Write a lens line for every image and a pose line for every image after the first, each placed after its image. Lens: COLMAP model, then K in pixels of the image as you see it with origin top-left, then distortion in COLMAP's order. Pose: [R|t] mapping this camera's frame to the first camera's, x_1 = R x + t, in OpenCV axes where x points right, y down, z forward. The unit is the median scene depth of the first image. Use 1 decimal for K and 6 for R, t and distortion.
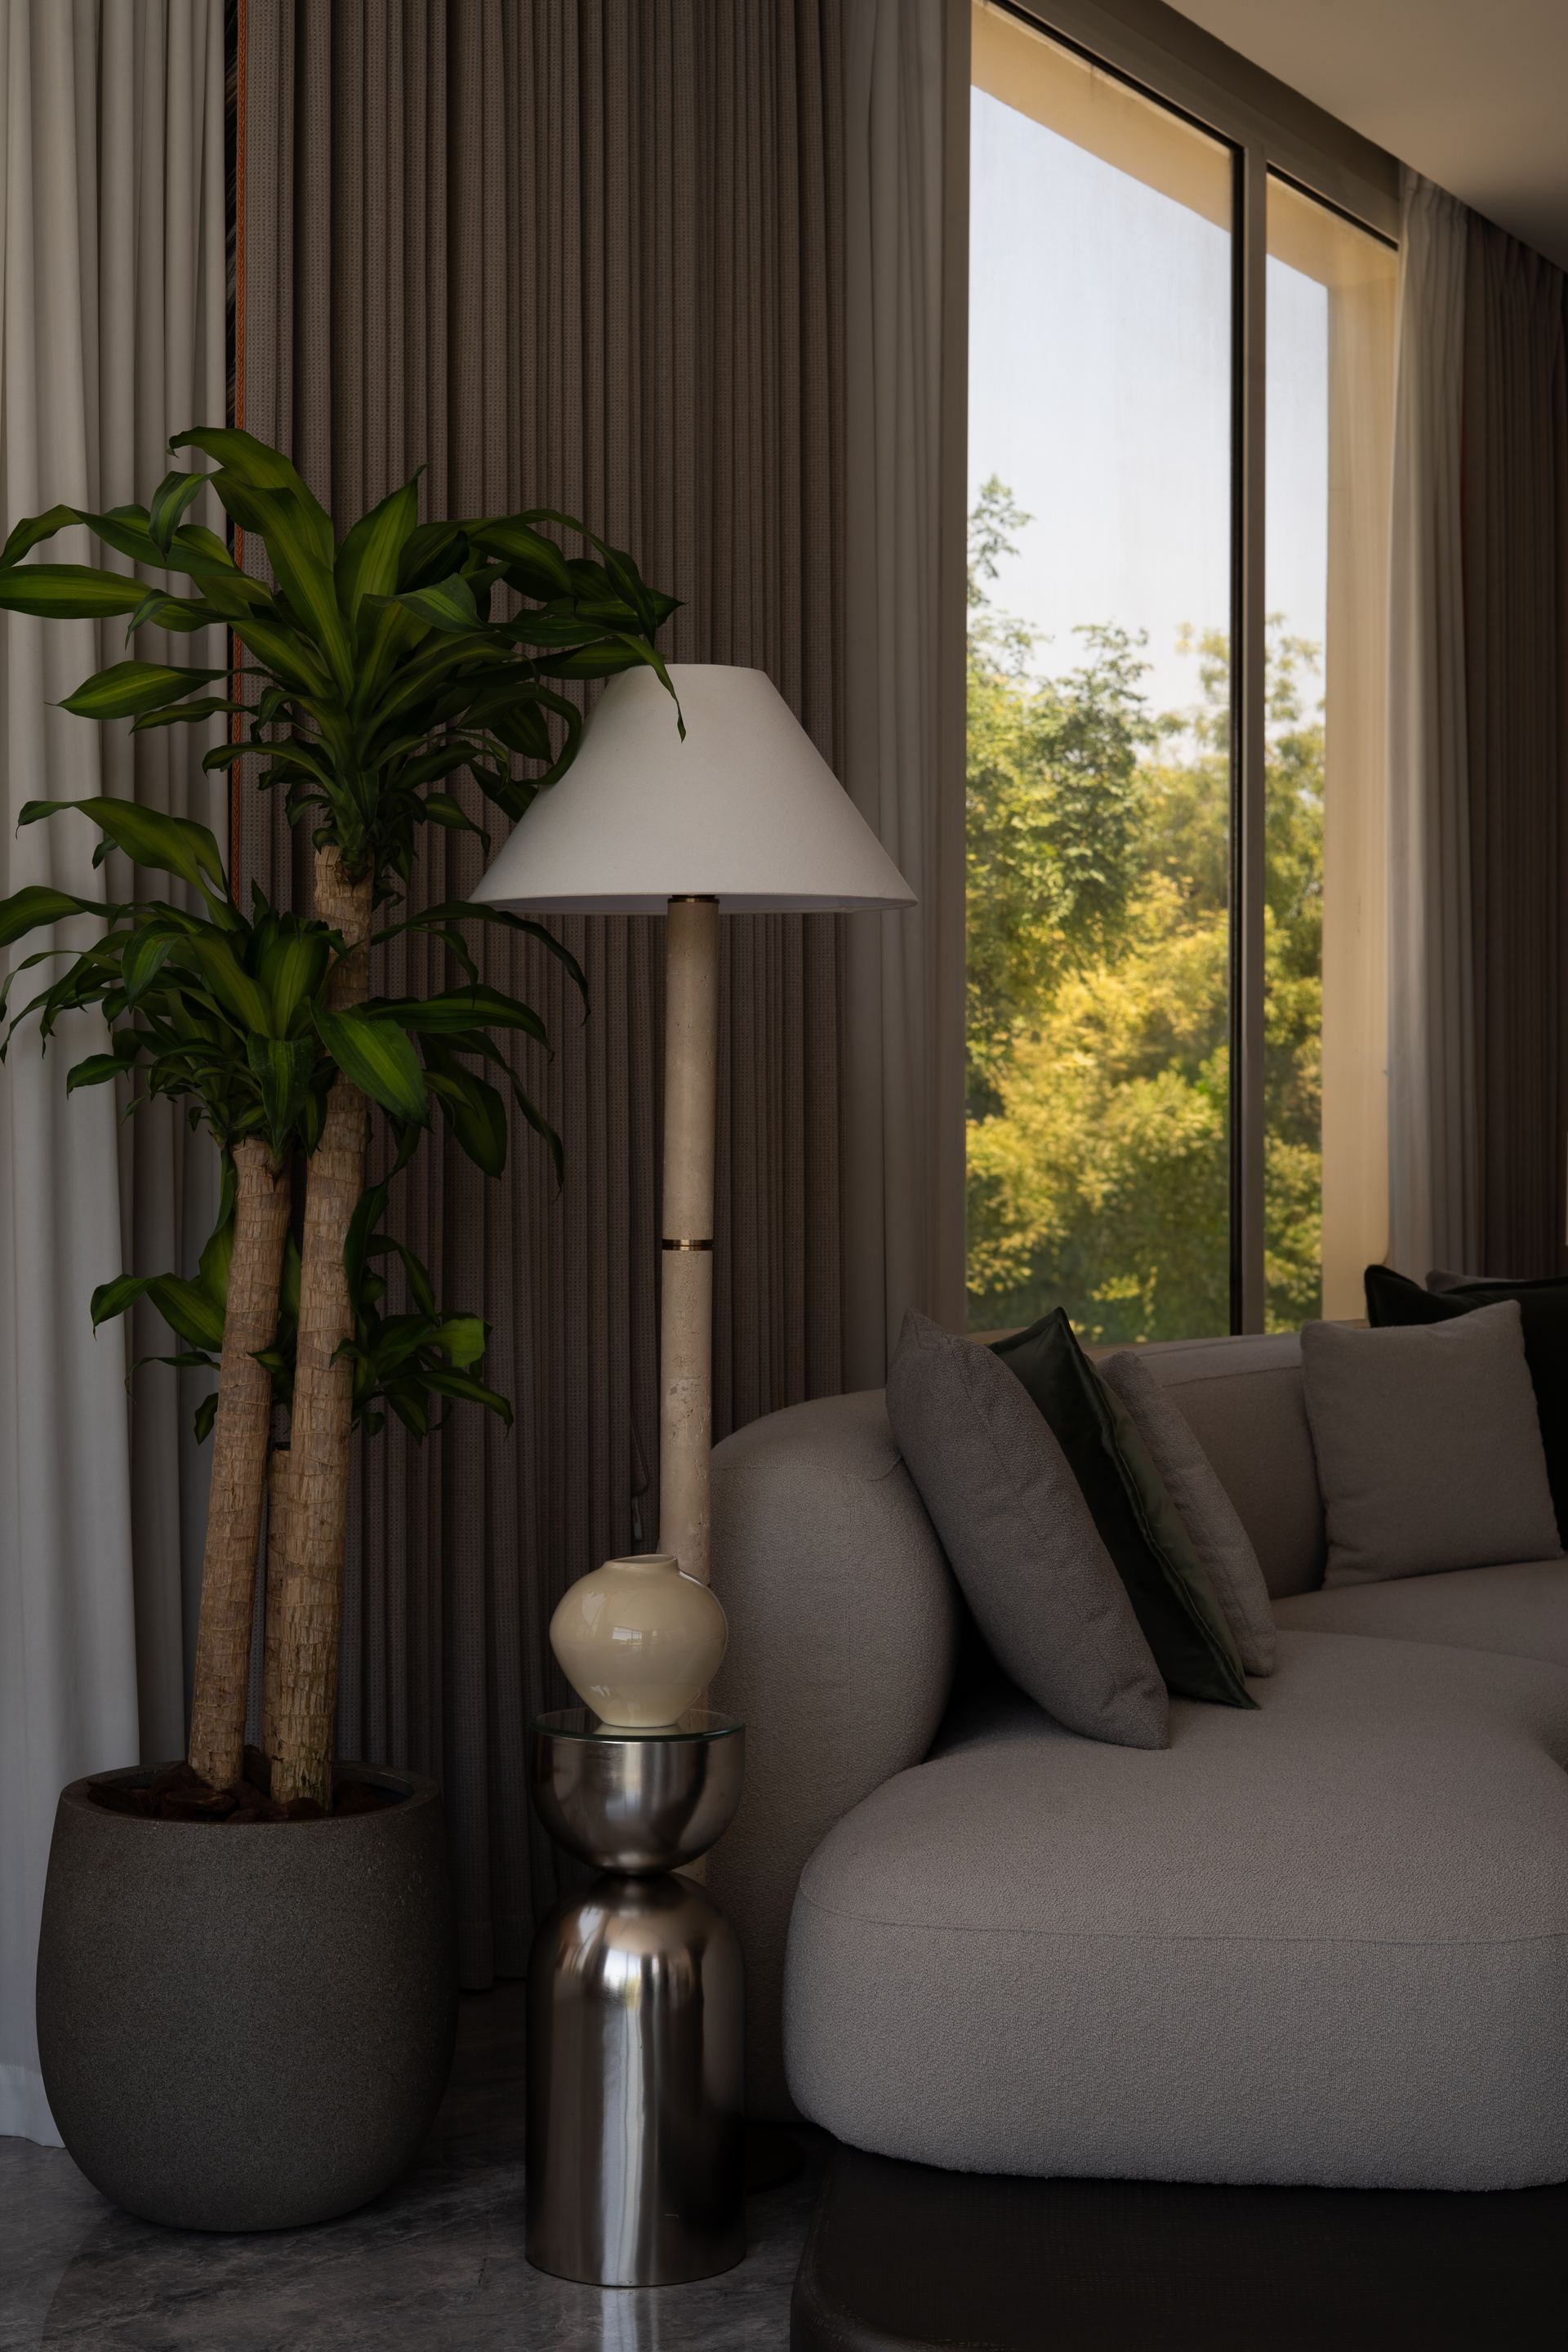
lens RADIAL K [[3421.2, 0, 828.0], [0, 3421.2, 1175.6], [0, 0, 1]] dist [-0.024066, -0.021024]
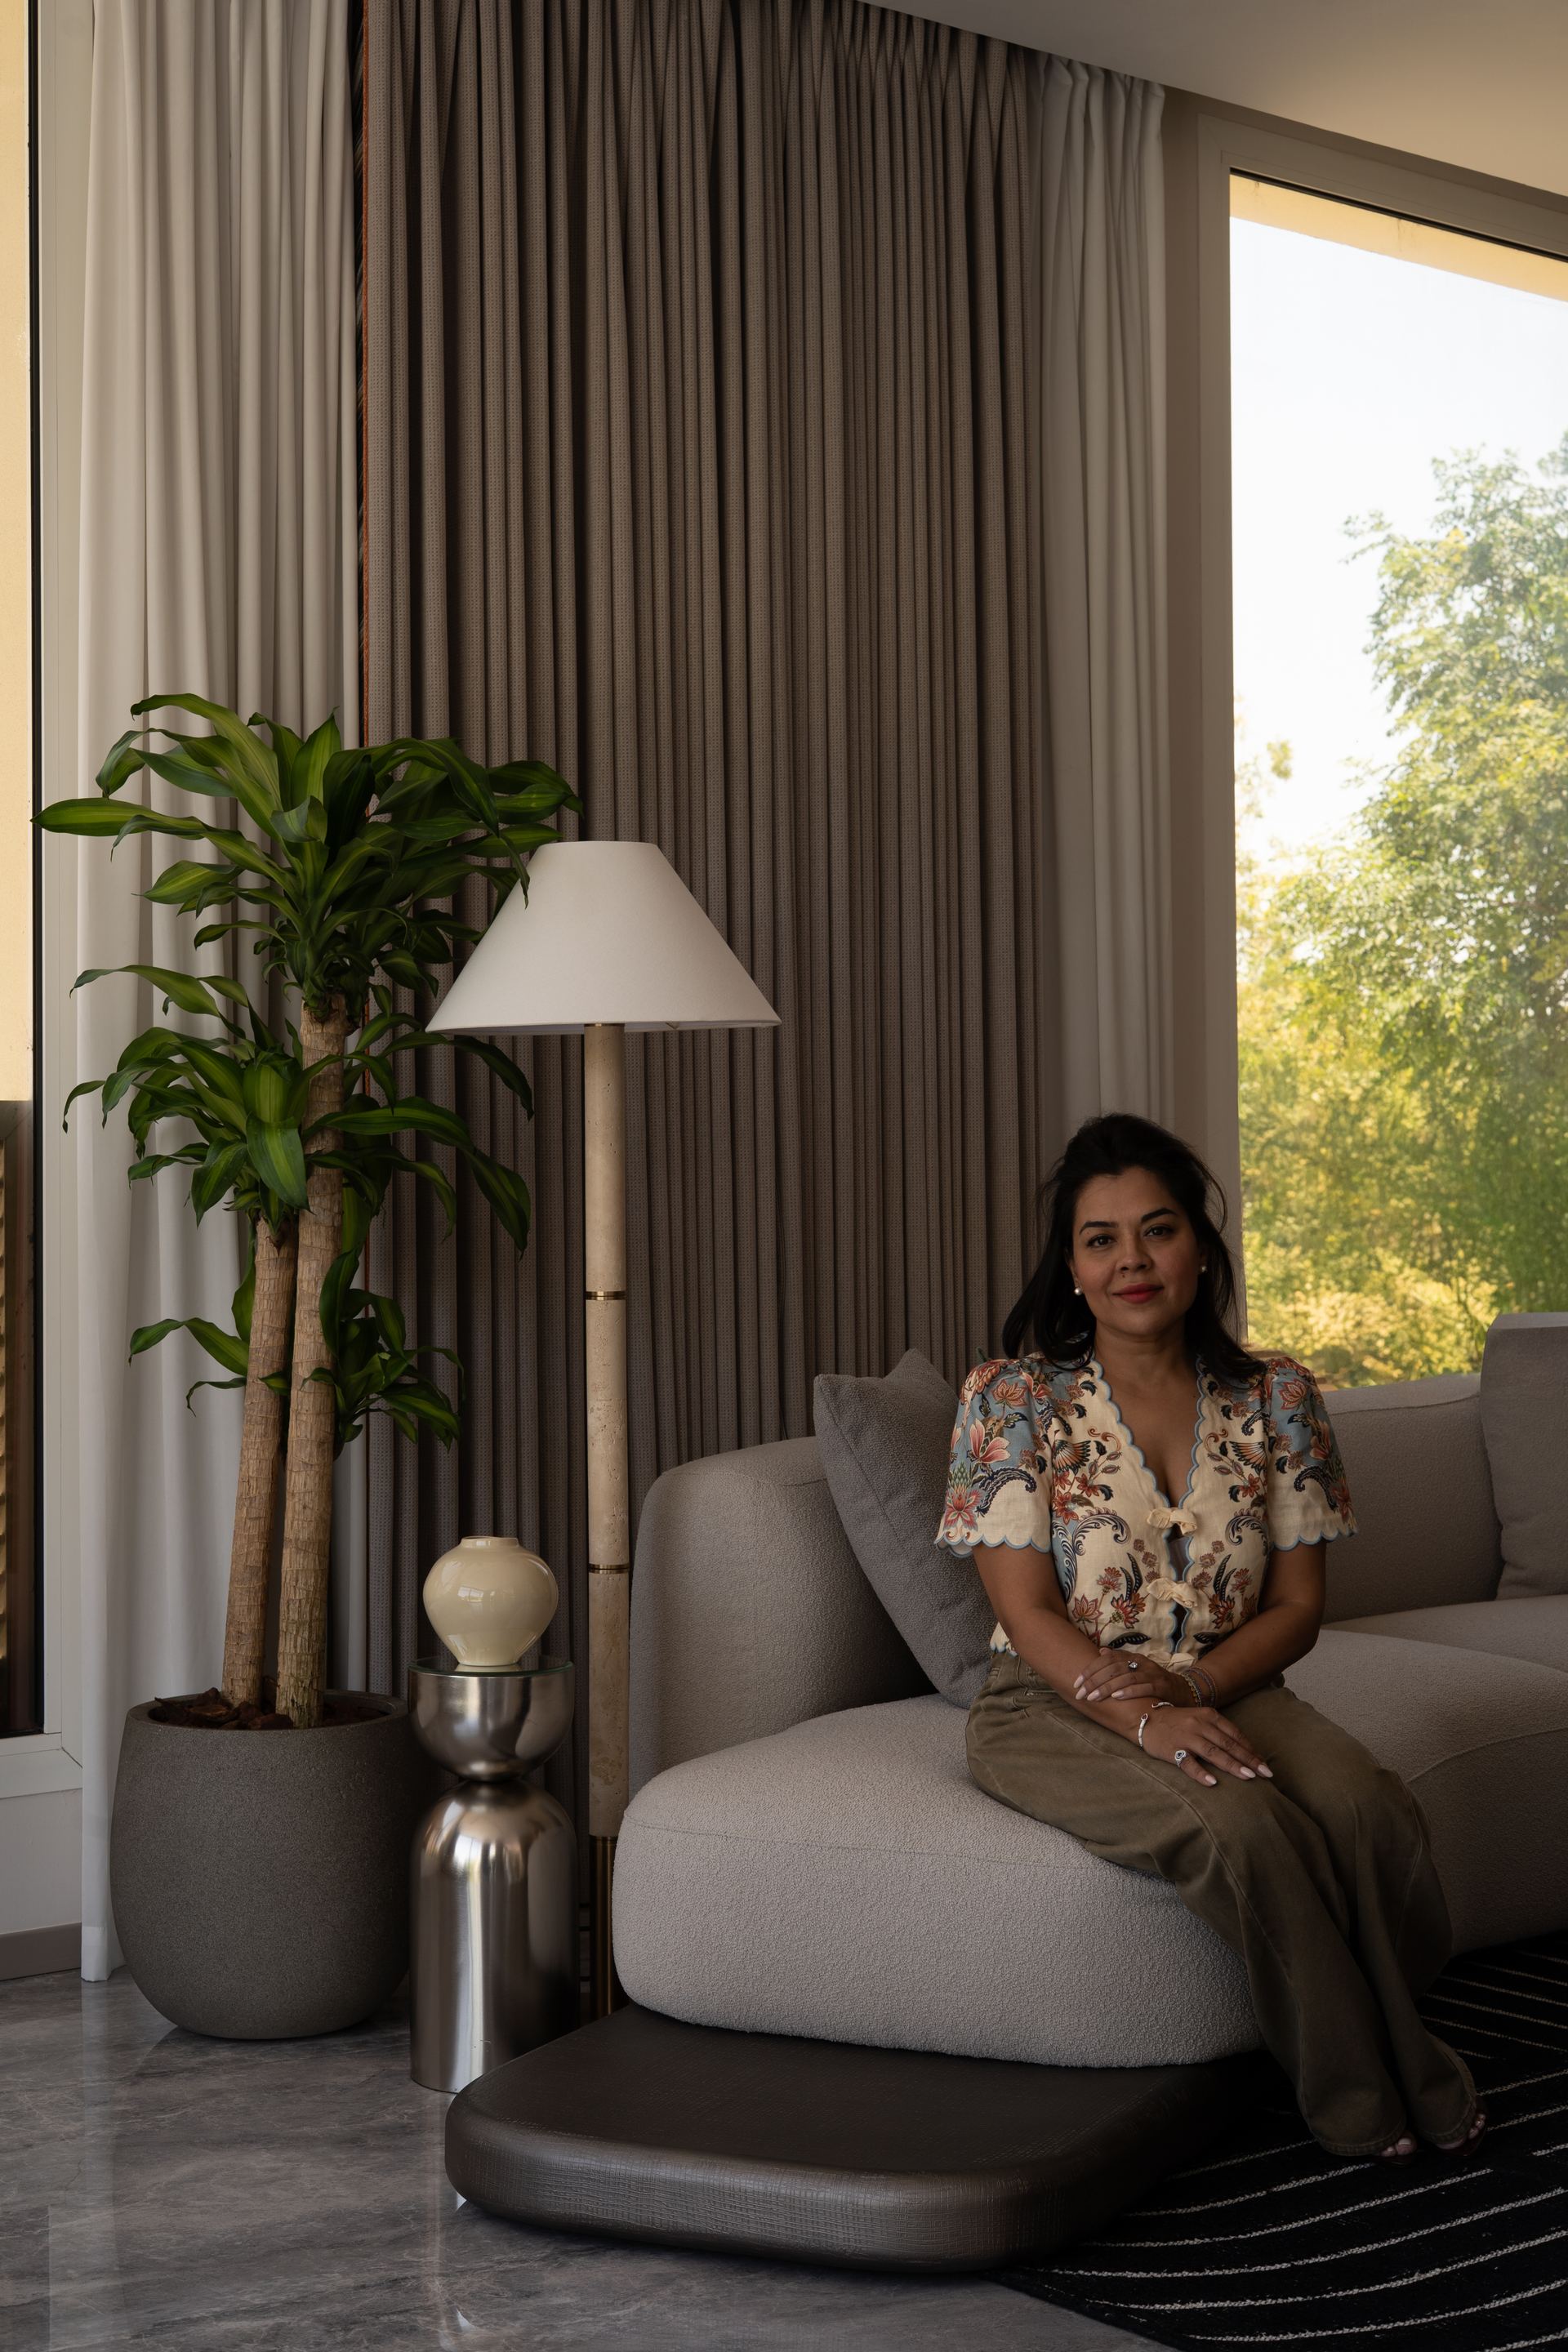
lens RADIAL K [[3402.0, 0, 784.0], [0, 3402.0, 1176.0], [0, 0, 1]] dist [-0.005777, -0.093848]
pose [[0.939638, -0.014015, -0.341882, 0.475363], [0.009998, 0.999859, -0.013510, -0.006736], [0.342024, 0.009276, 0.939646, -0.171806]]
